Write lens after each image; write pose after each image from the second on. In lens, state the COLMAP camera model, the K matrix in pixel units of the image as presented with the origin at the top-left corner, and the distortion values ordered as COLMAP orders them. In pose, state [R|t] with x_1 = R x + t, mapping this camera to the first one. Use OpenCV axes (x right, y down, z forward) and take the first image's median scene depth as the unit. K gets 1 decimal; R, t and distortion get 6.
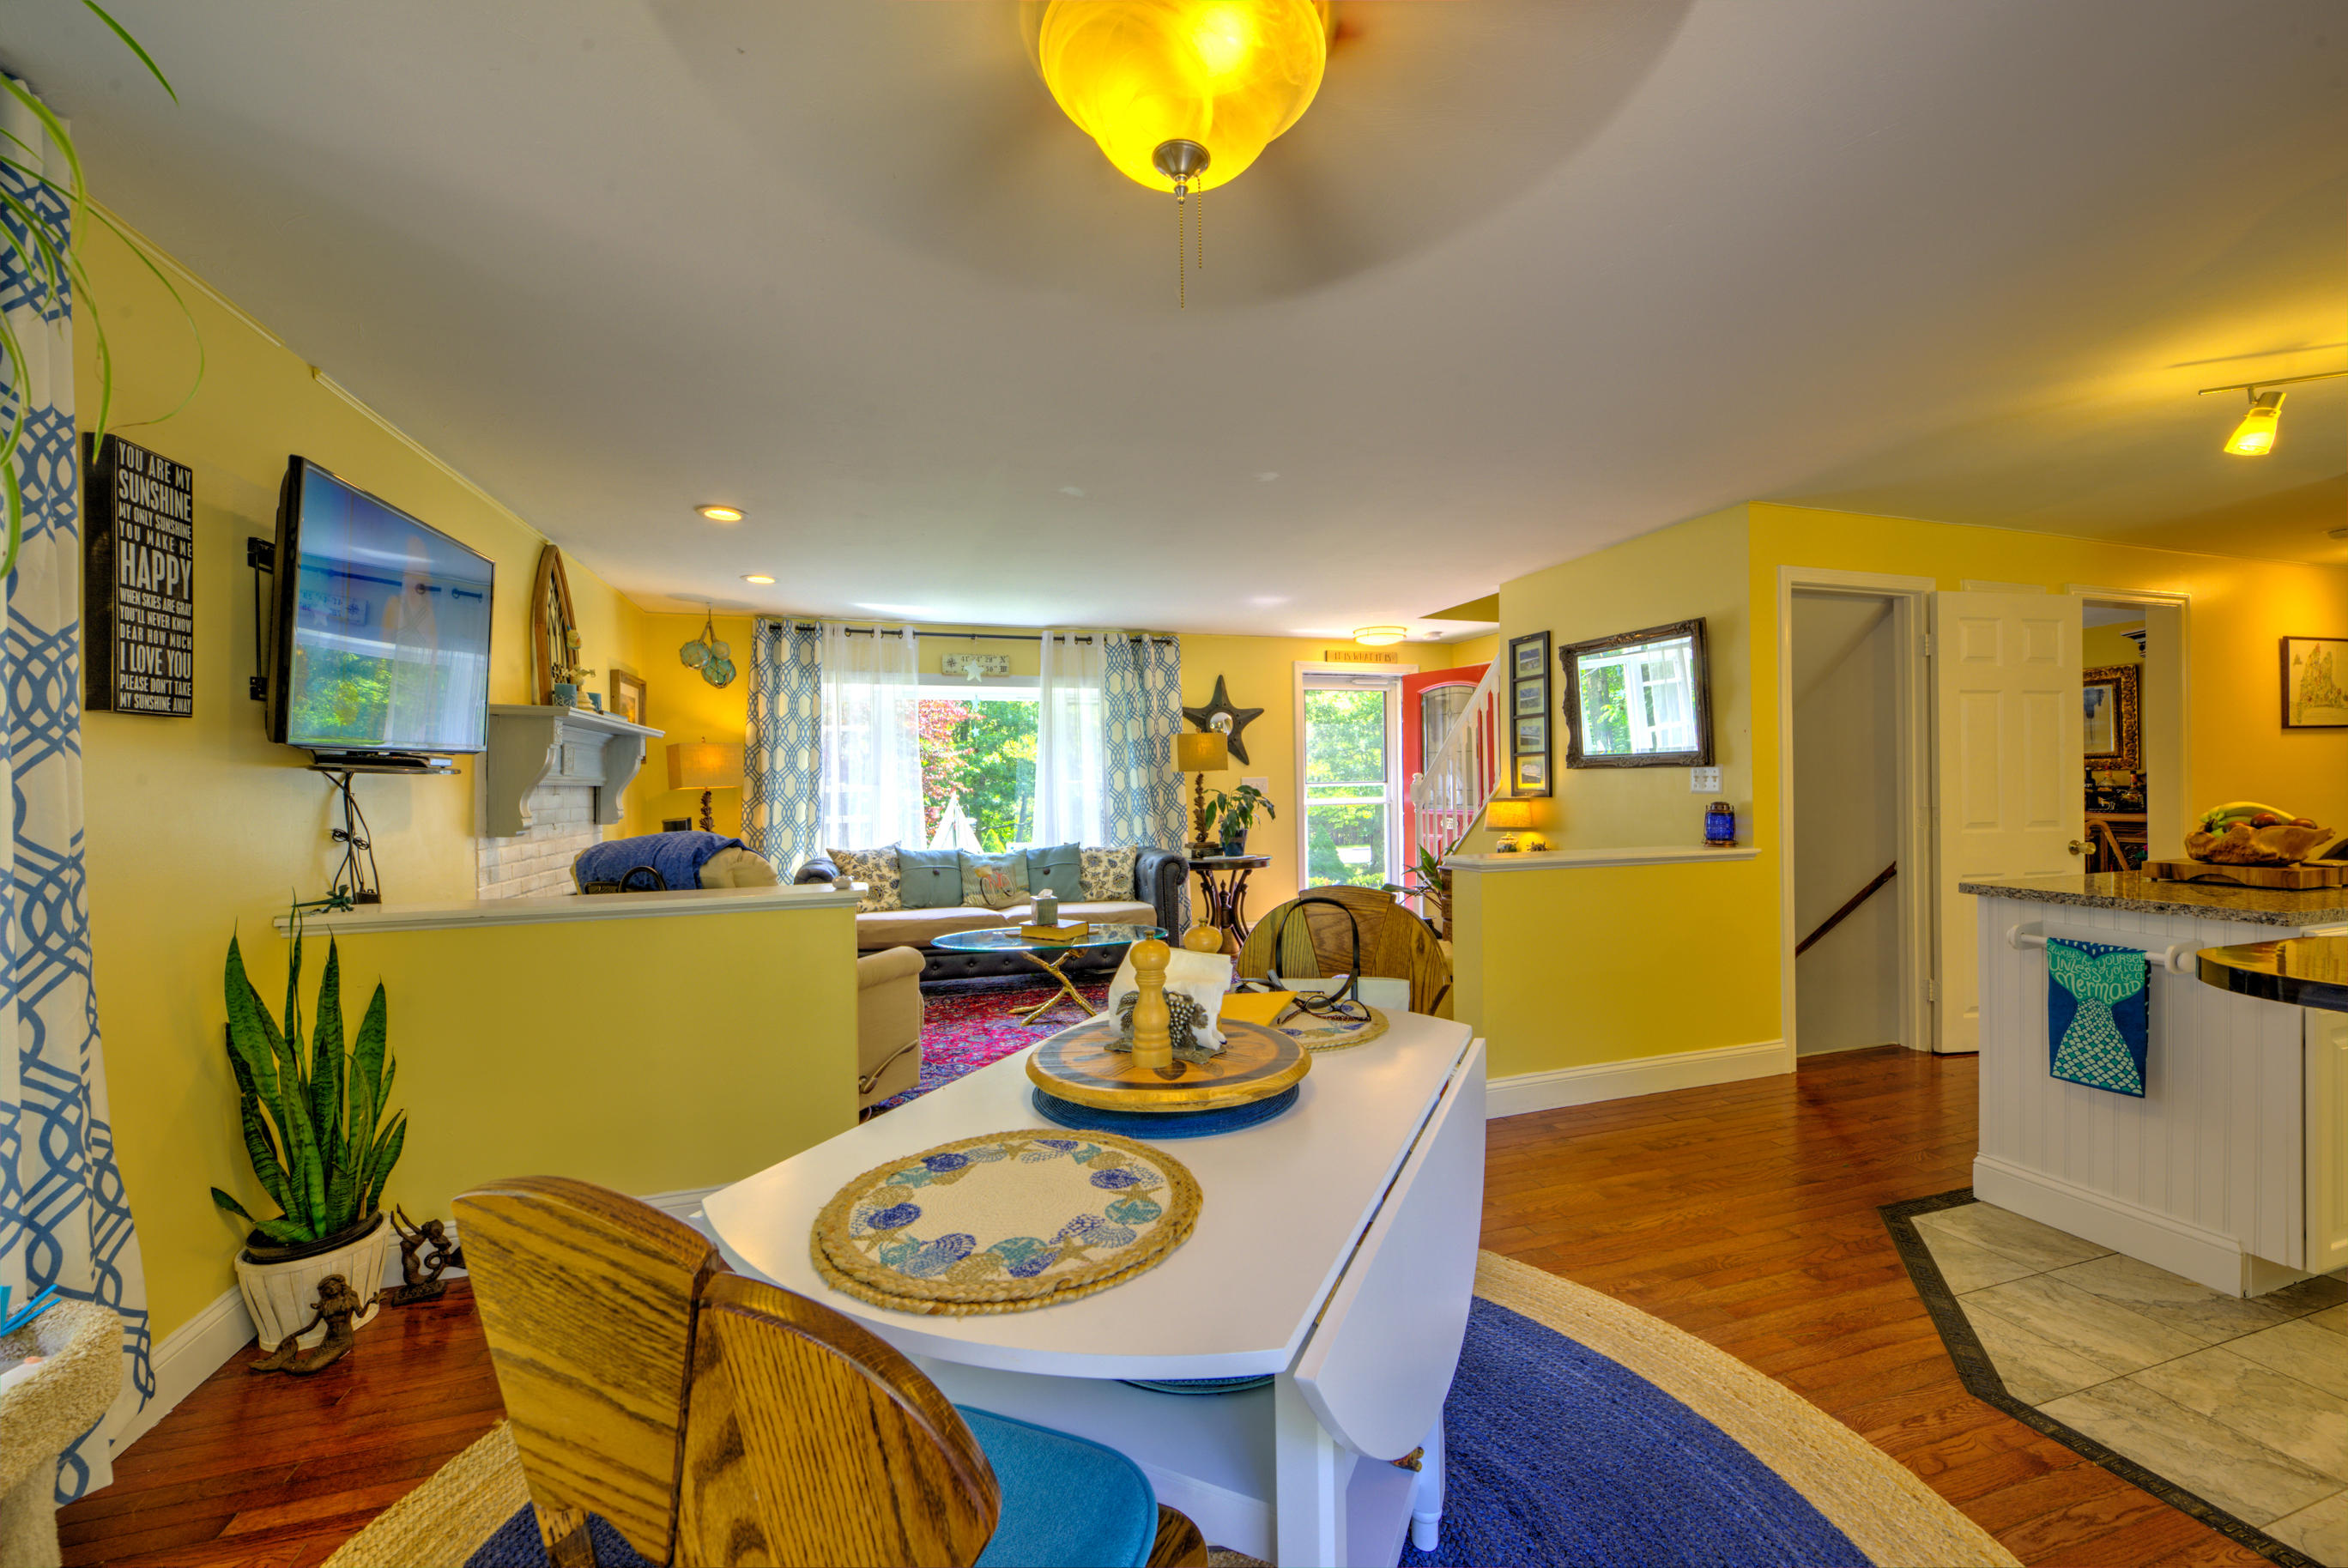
lens RADIAL K [[920.9, 0, 1216.0], [0, 920.9, 784.3], [0, 0, 1]] dist [-0.001818, -0.001203]
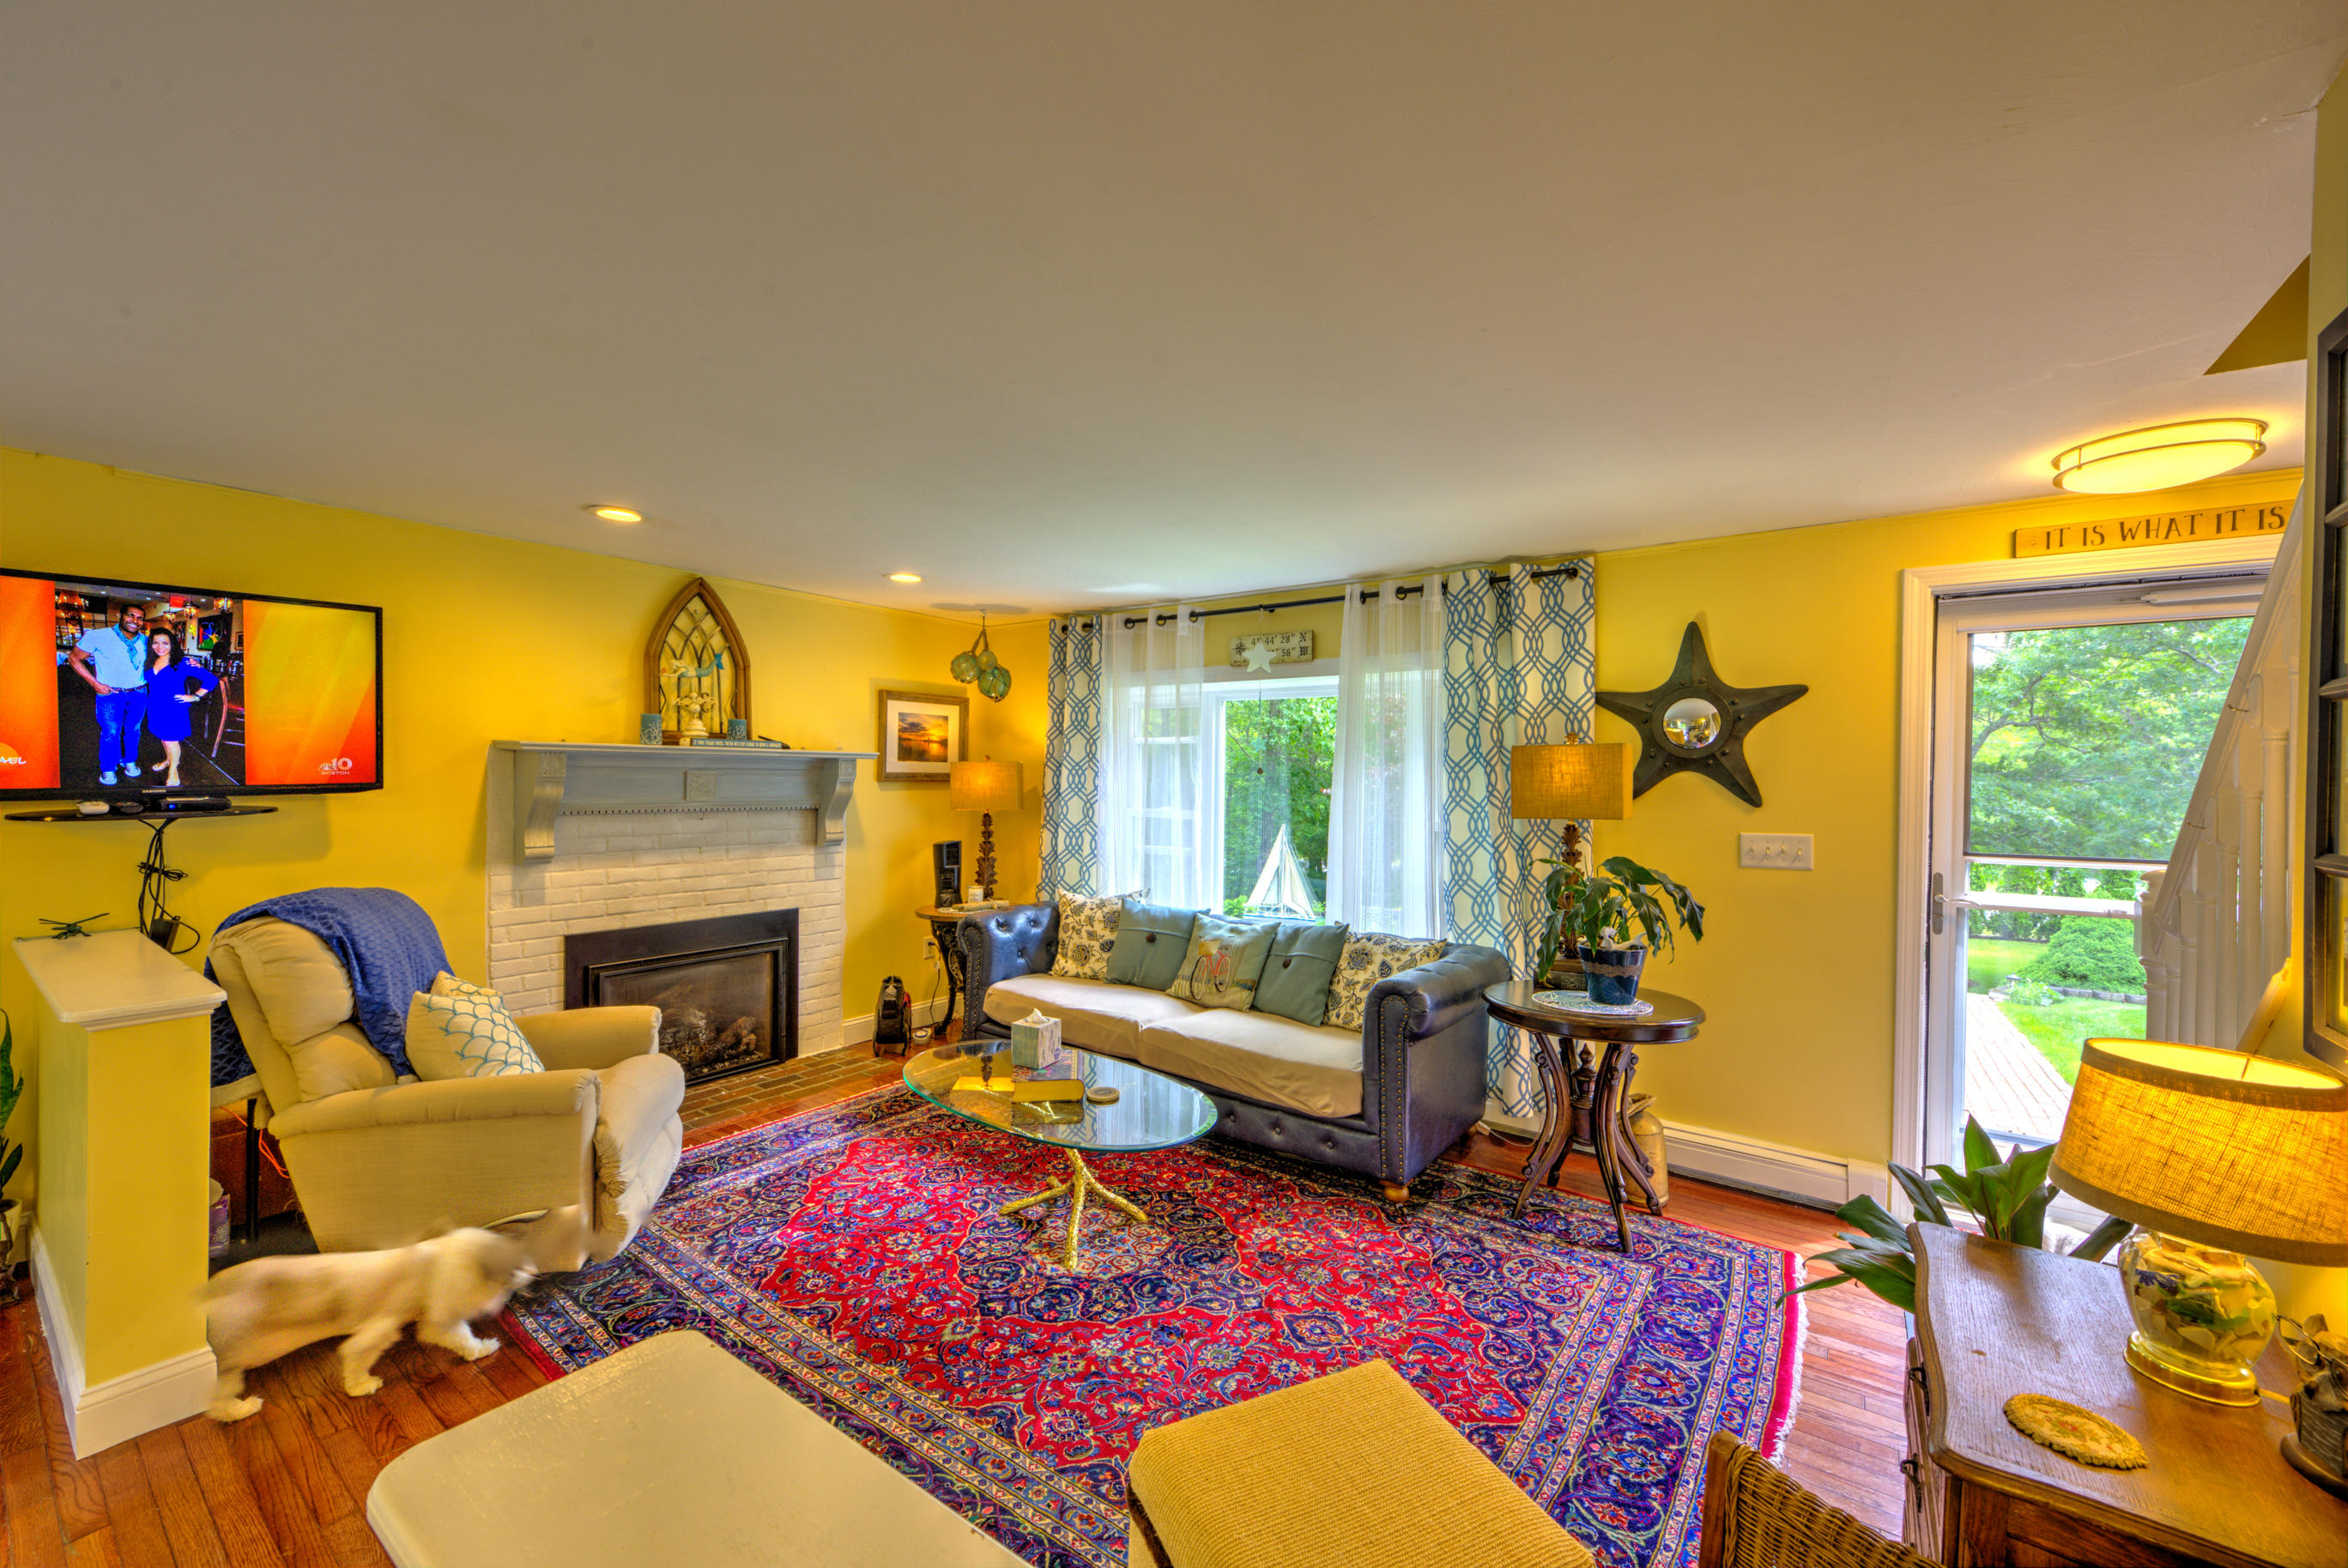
lens RADIAL K [[920.9, 0, 1189.8], [0, 920.9, 777.5], [0, 0, 1]] dist [-0.001818, -0.001203]
pose [[0.577800, 0.027640, -0.815711, 0.278024], [-0.020634, 0.999602, 0.019255, -0.043152], [0.815918, 0.005706, 0.578140, 0.541517]]
